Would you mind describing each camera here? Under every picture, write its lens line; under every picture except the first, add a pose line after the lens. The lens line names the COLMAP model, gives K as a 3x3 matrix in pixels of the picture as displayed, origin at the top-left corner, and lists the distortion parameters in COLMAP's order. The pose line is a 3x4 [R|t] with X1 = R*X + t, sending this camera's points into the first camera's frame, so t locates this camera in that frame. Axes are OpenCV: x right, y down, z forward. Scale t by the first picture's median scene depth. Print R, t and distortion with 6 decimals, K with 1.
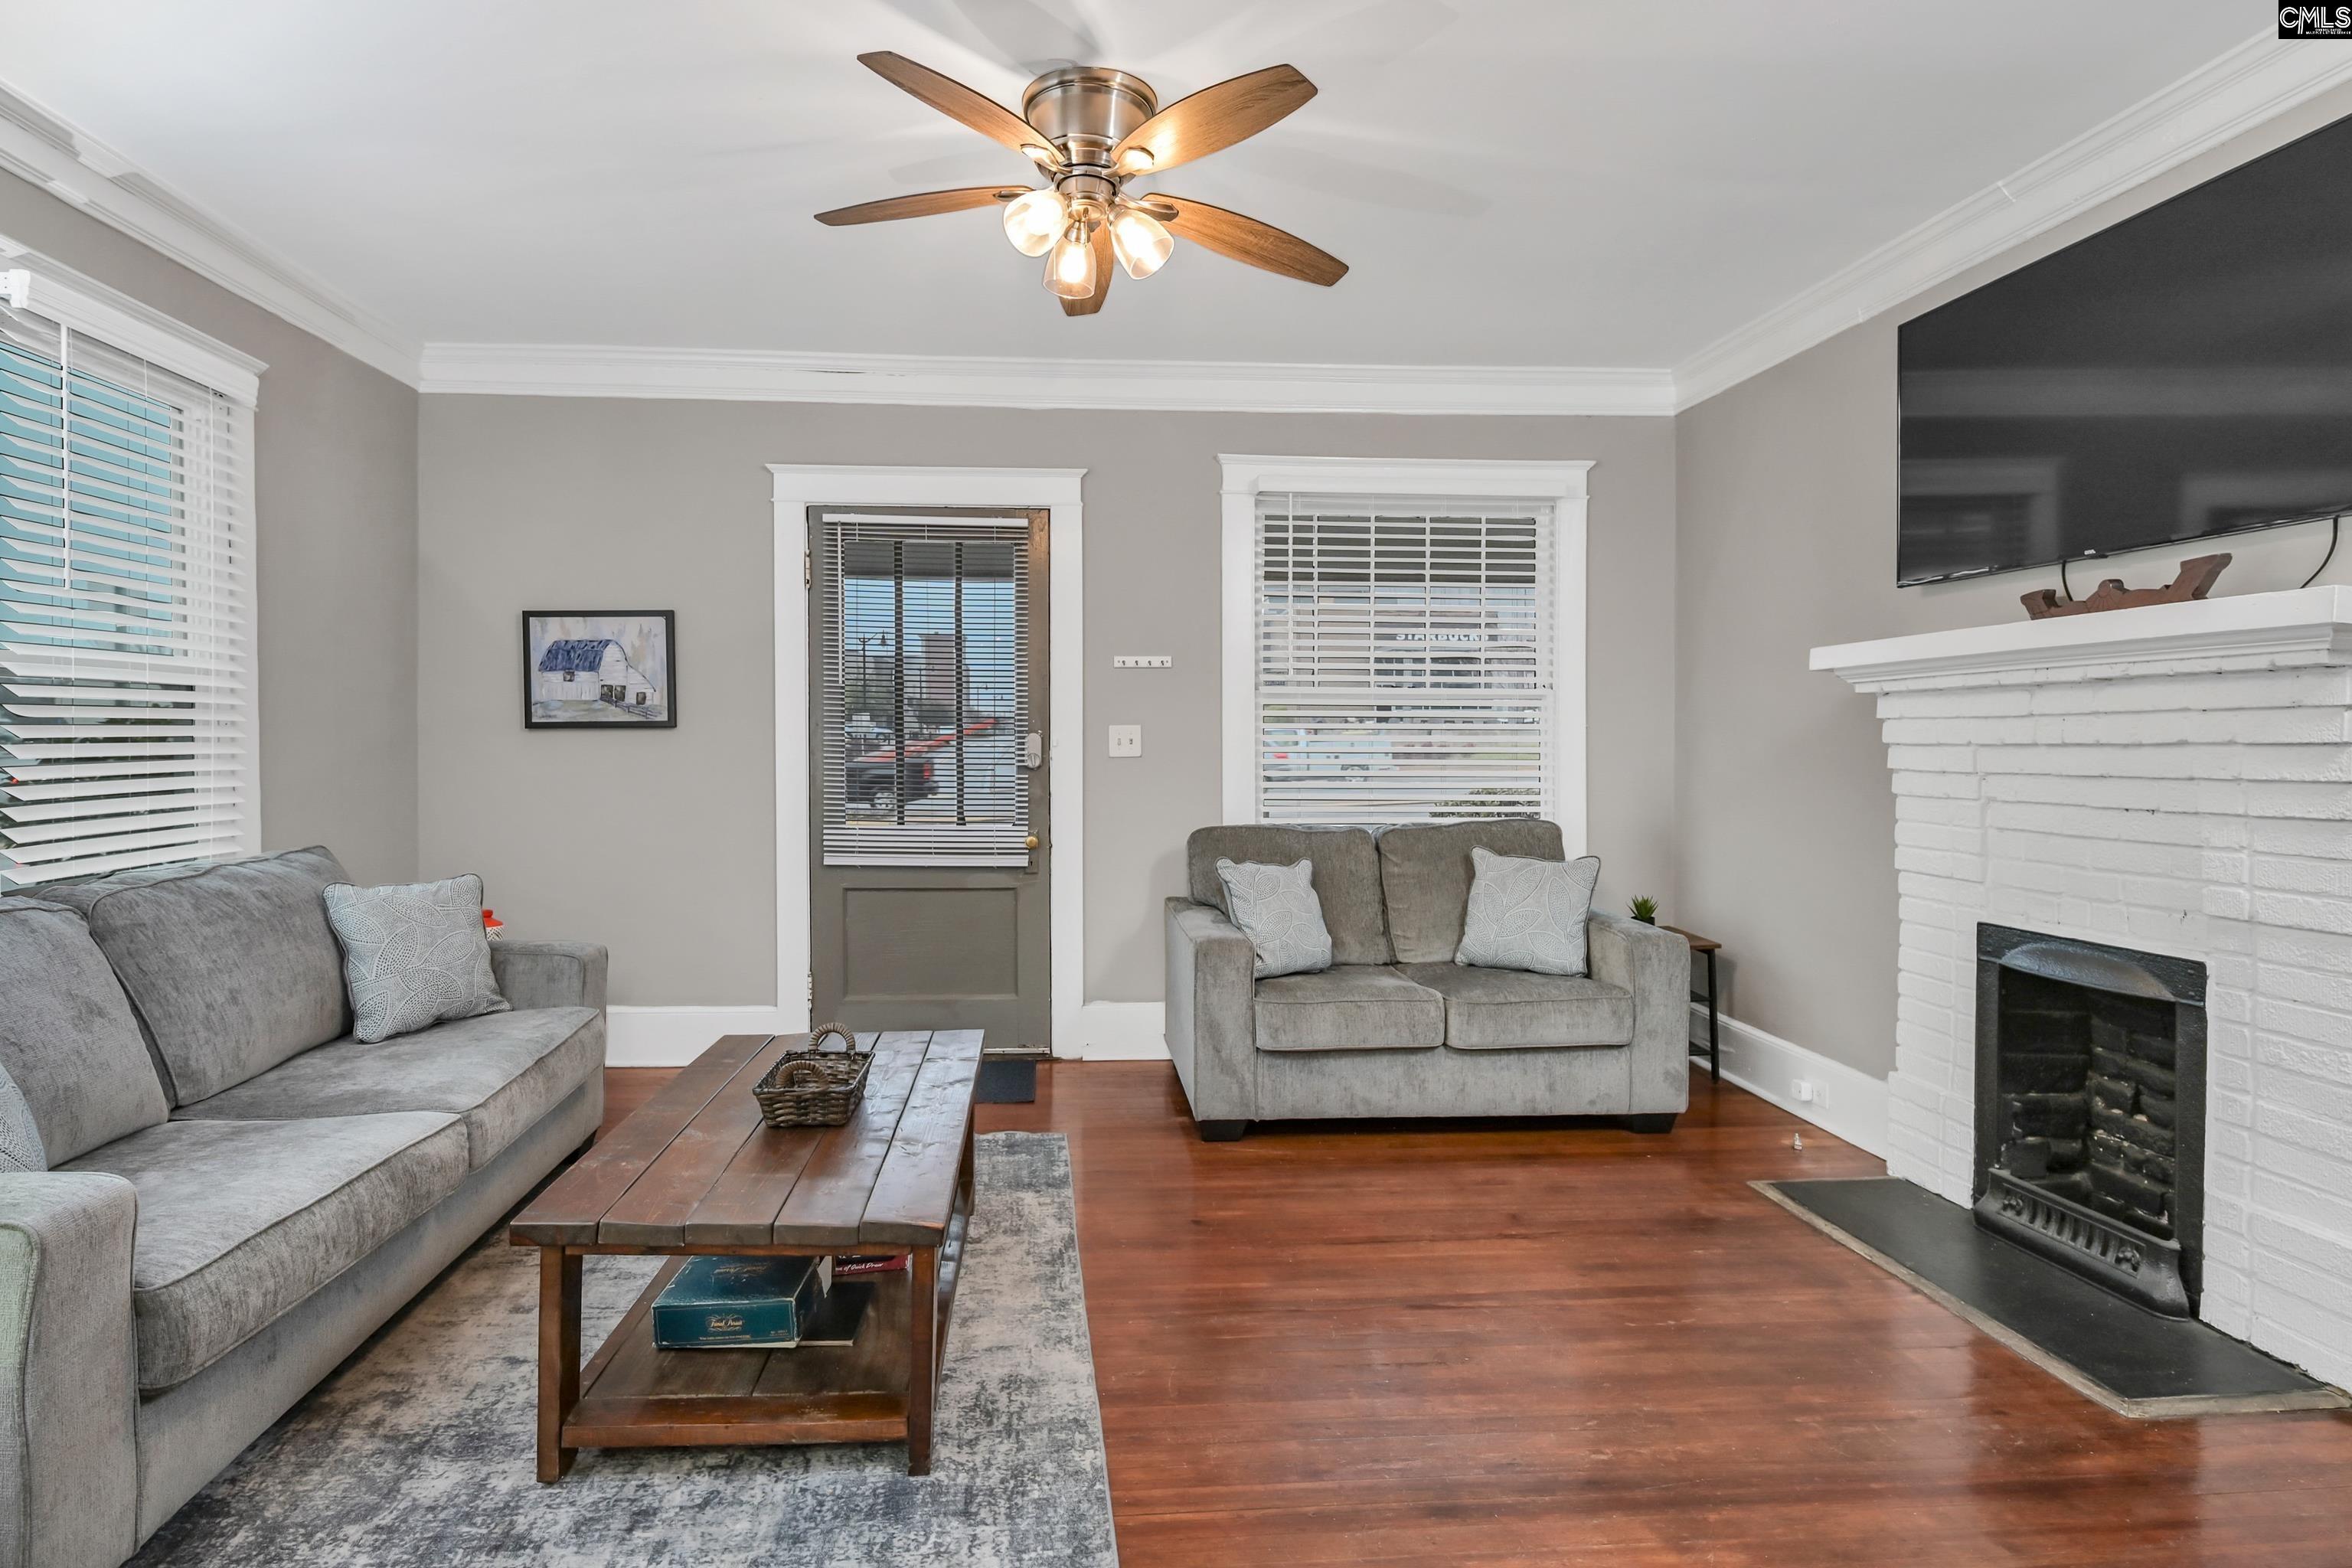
lens RADIAL K [[1244.2, 0, 1122.2], [0, 1244.2, 752.9], [0, 0, 1]] dist [0.006630, -0.004183]
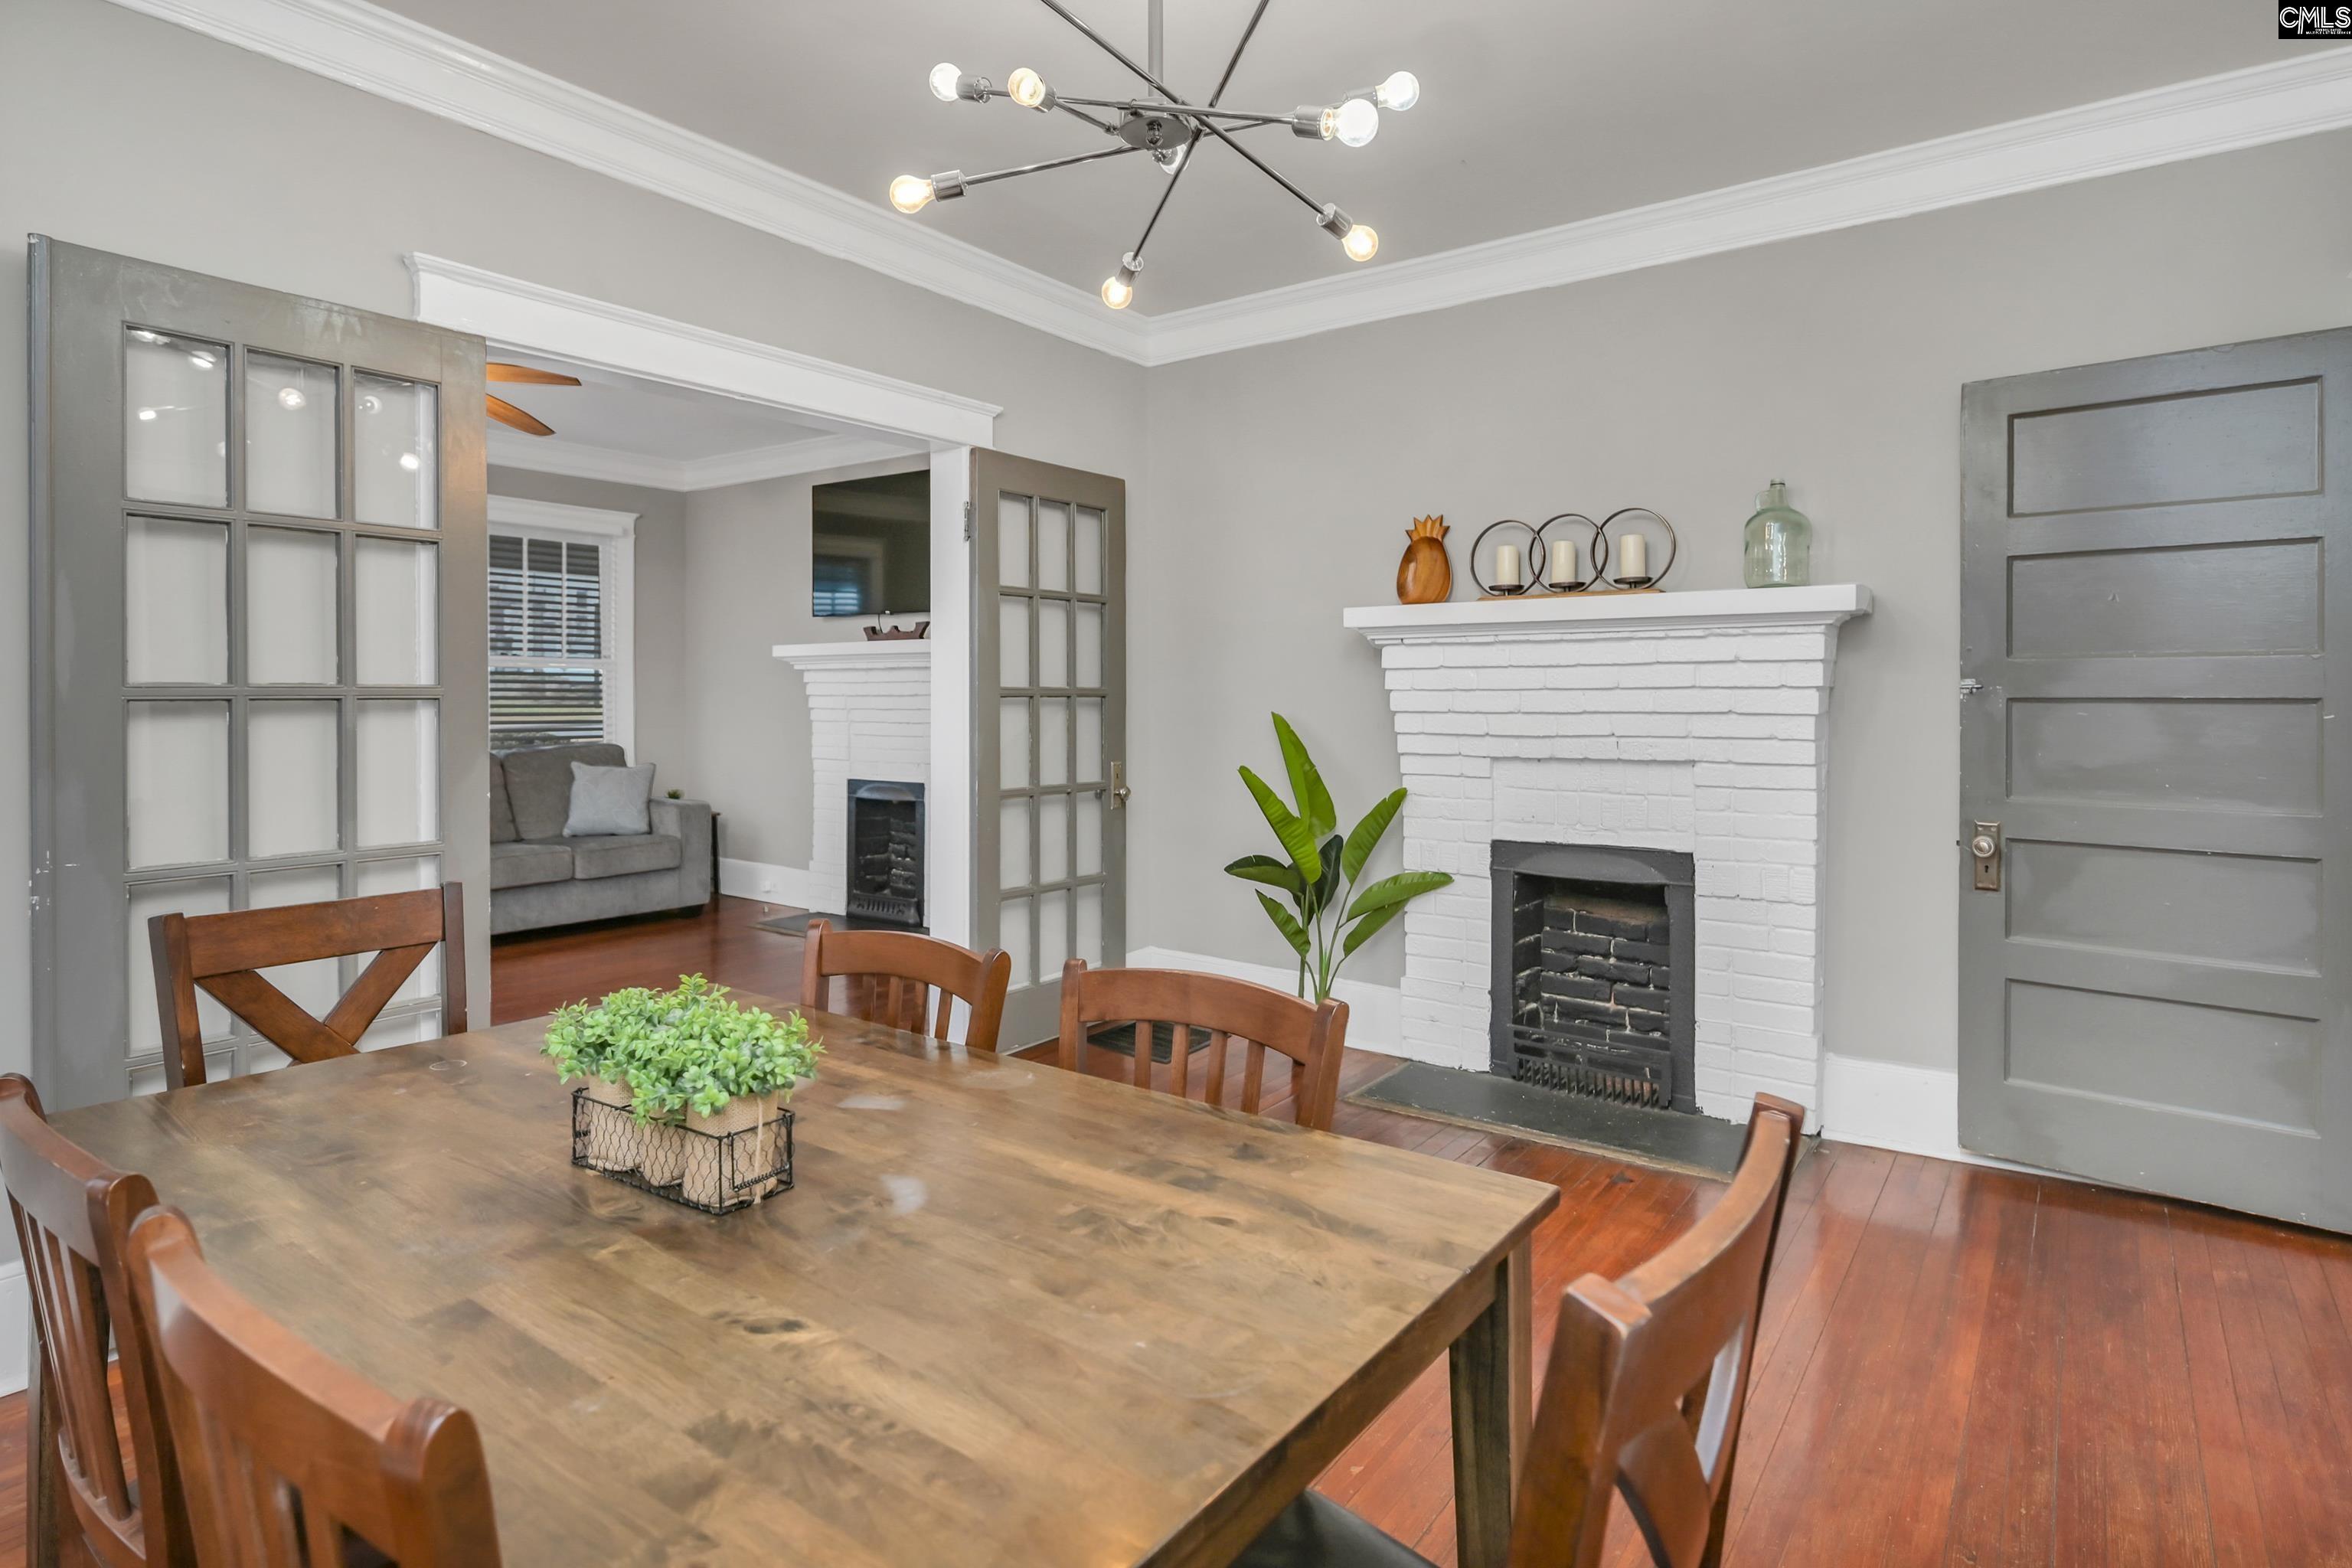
lens RADIAL K [[1244.2, 0, 1170.1], [0, 1244.2, 688.8], [0, 0, 1]] dist [0.006630, -0.004183]
pose [[0.656884, 0.002348, 0.753988, -0.463754], [0.005276, 0.999956, -0.007711, 0.000741], [-0.753973, 0.009044, 0.656843, -0.679679]]
